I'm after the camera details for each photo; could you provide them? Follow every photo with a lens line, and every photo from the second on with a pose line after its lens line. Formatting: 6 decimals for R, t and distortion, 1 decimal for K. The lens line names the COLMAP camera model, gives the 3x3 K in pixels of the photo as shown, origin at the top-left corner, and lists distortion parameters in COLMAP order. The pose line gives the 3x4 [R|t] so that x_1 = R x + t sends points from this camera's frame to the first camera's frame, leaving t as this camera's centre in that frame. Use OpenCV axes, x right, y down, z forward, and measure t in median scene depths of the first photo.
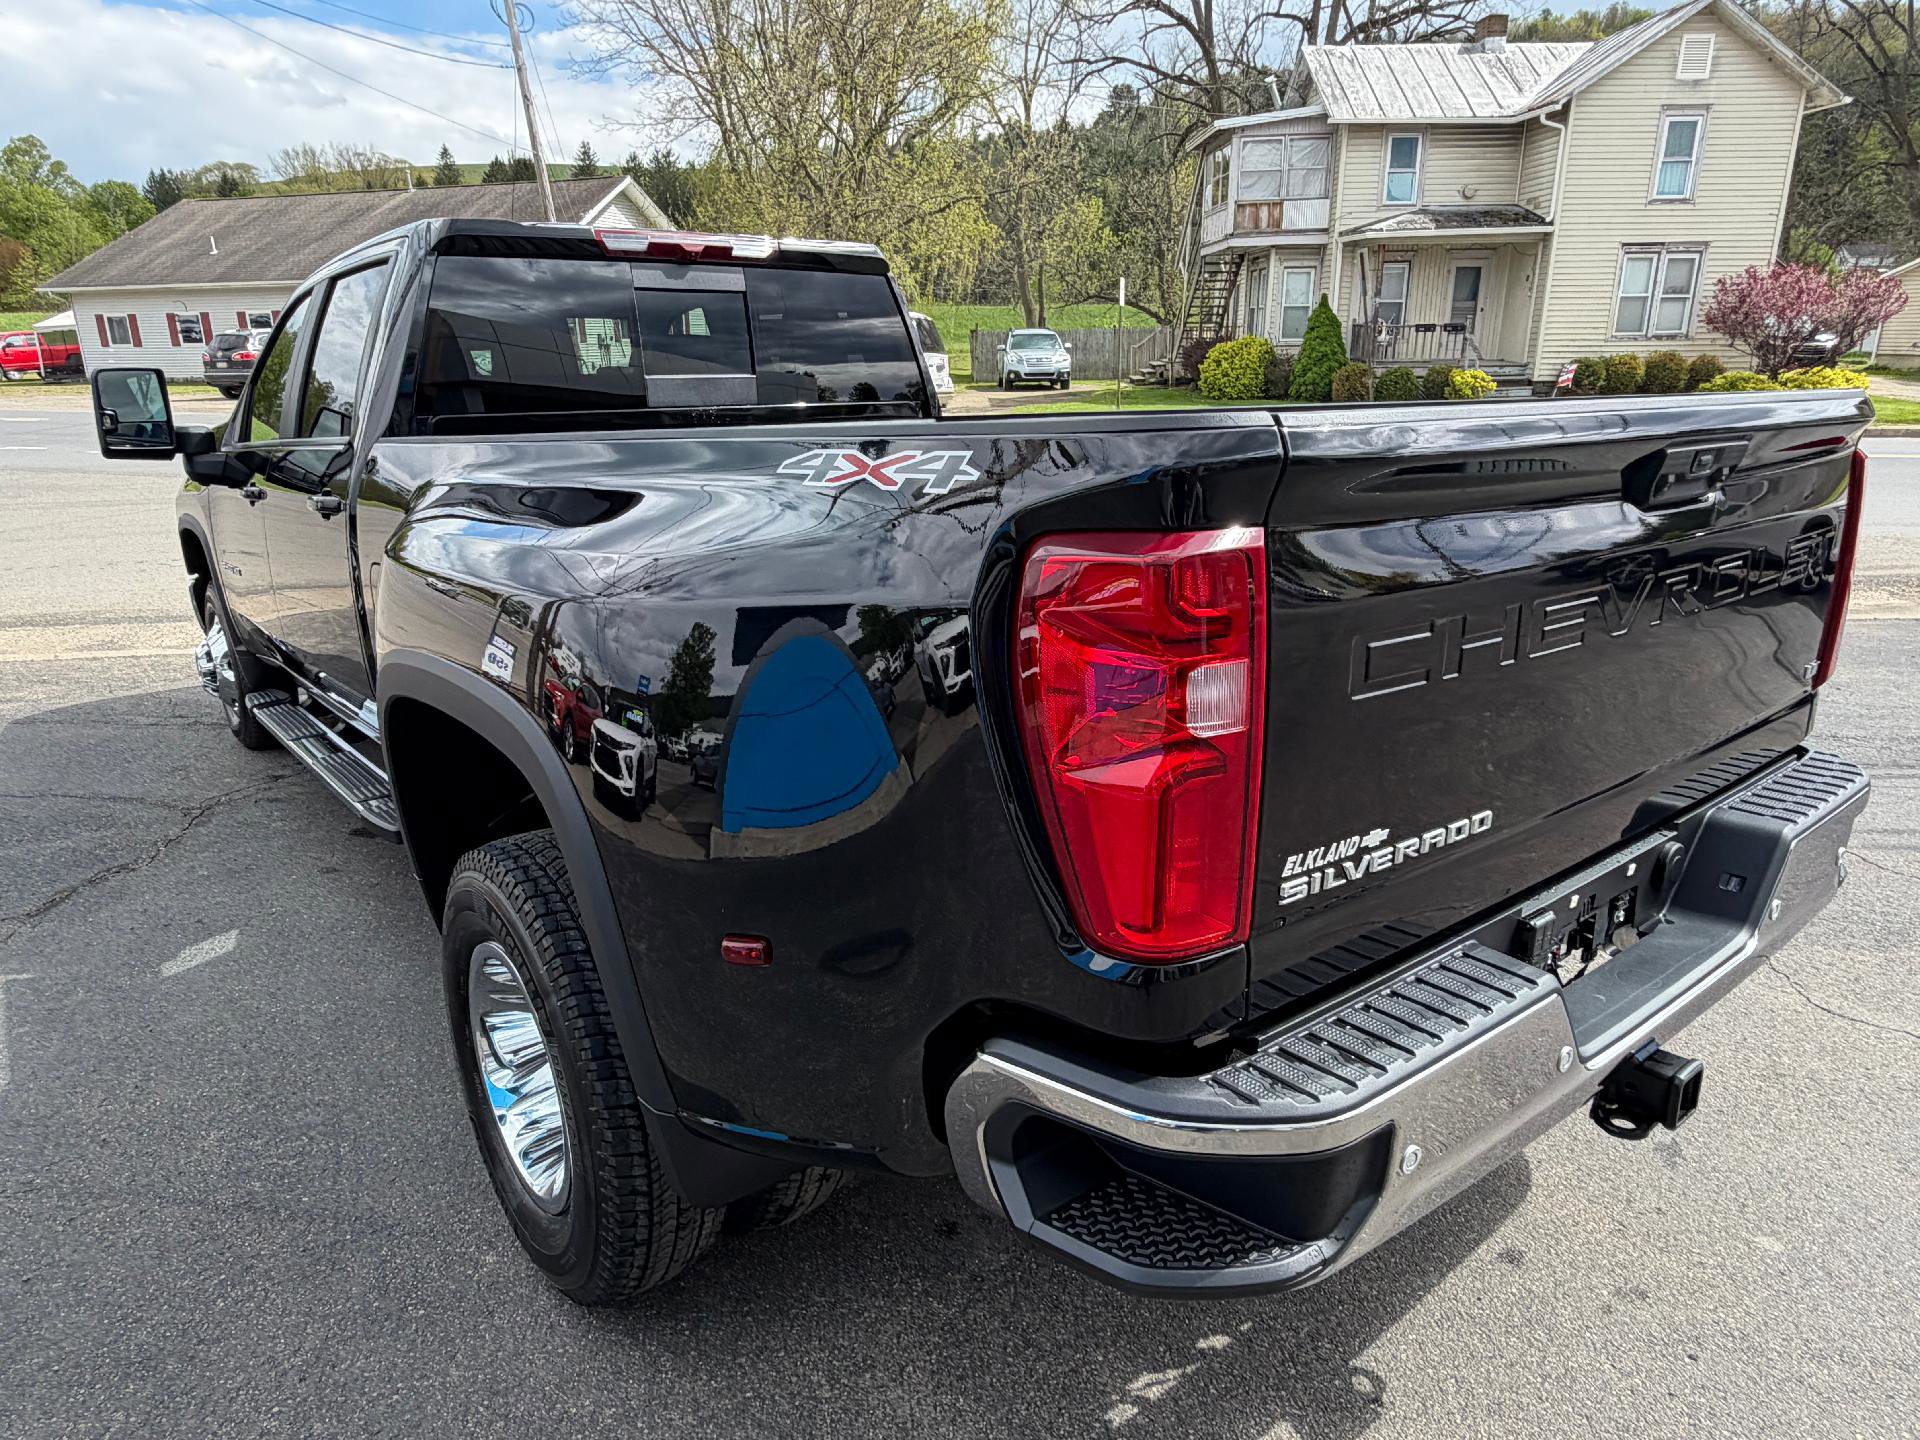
lens RADIAL K [[1226.1, 0, 927.6], [0, 1226.1, 718.5], [0, 0, 1]] dist [0.002006, -0.000264]
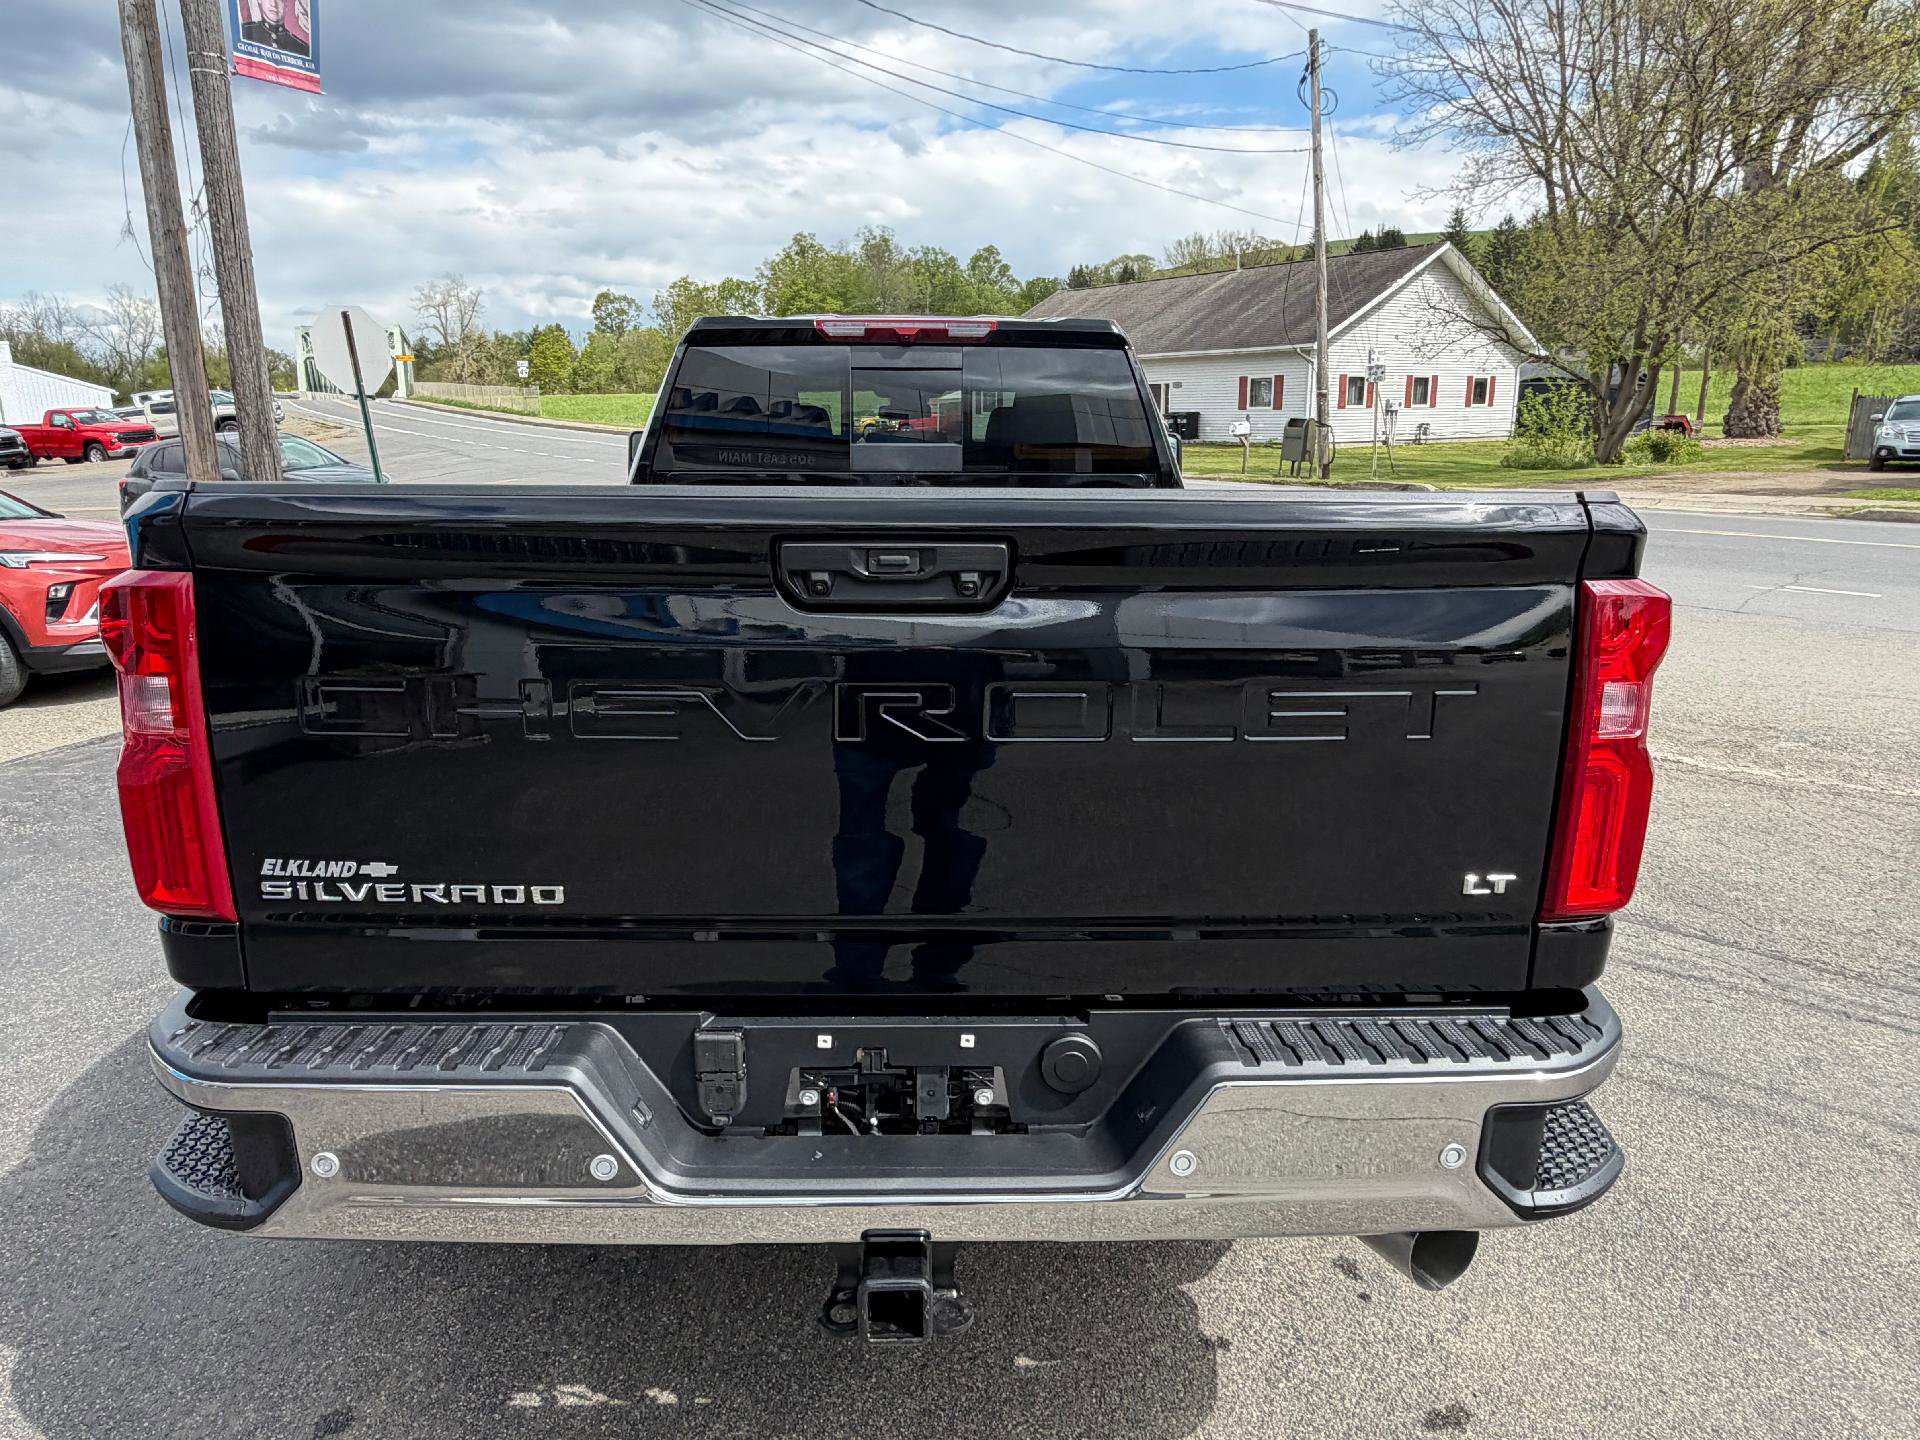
lens RADIAL K [[1226.1, 0, 951.3], [0, 1226.1, 720.6], [0, 0, 1]] dist [0.001327, 0.000592]
pose [[0.814325, 0.143270, -0.562449, 0.064604], [-0.170944, 0.985275, 0.003478, -0.005852], [0.554665, 0.093314, 0.826825, 0.017092]]
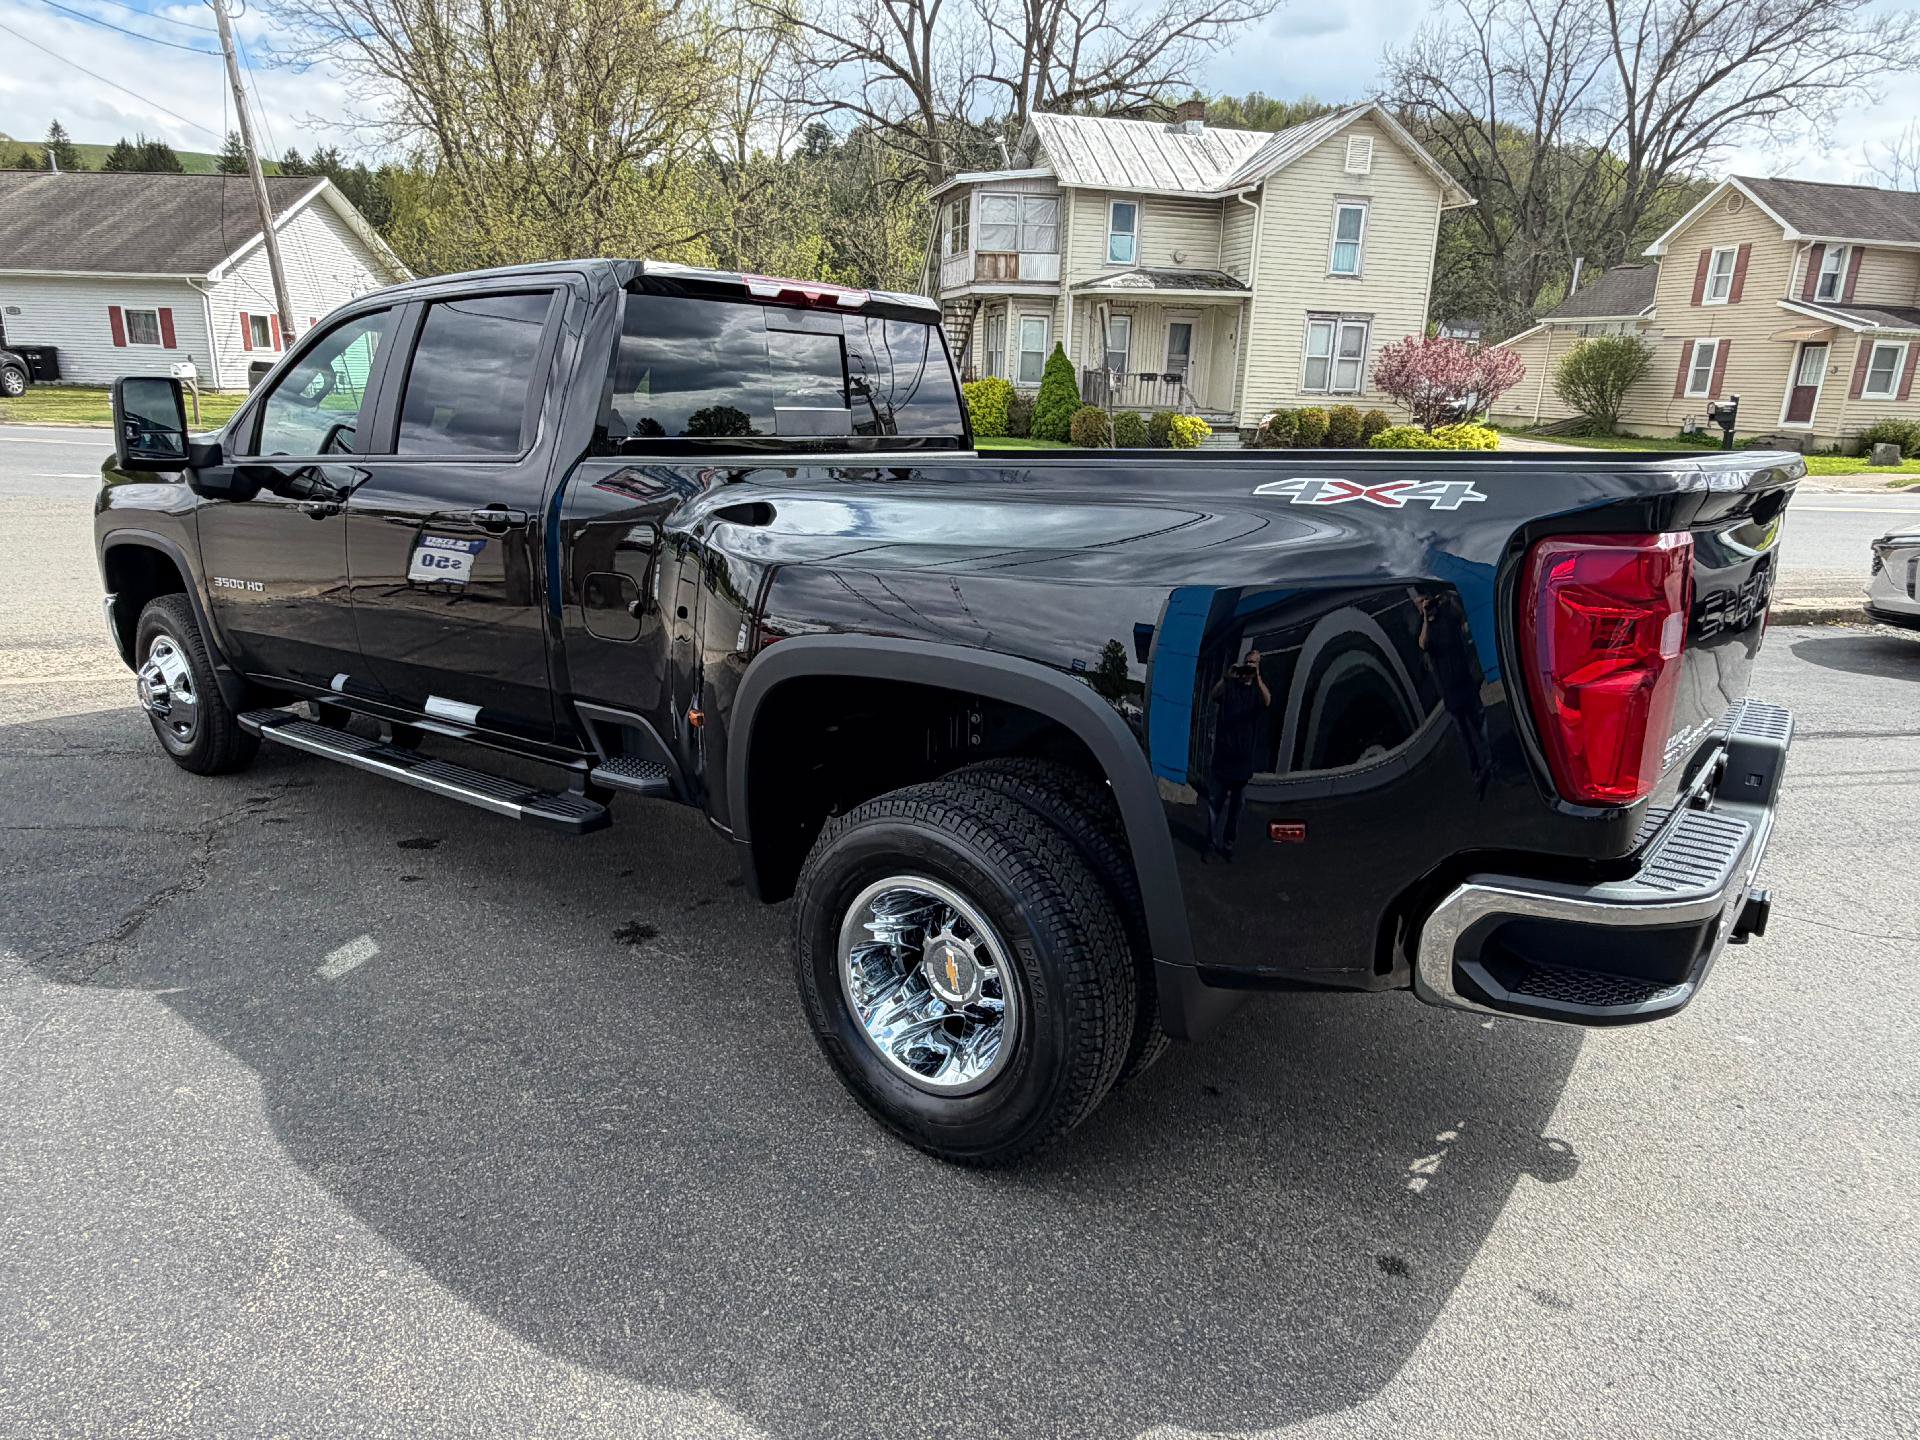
lens RADIAL K [[1226.1, 0, 951.3], [0, 1226.1, 720.6], [0, 0, 1]] dist [0.001327, 0.000592]
pose [[0.968755, -0.027518, 0.246487, -0.044516], [0.033054, 0.999285, -0.018350, 0.003868], [-0.245805, 0.025924, 0.968972, -0.014051]]
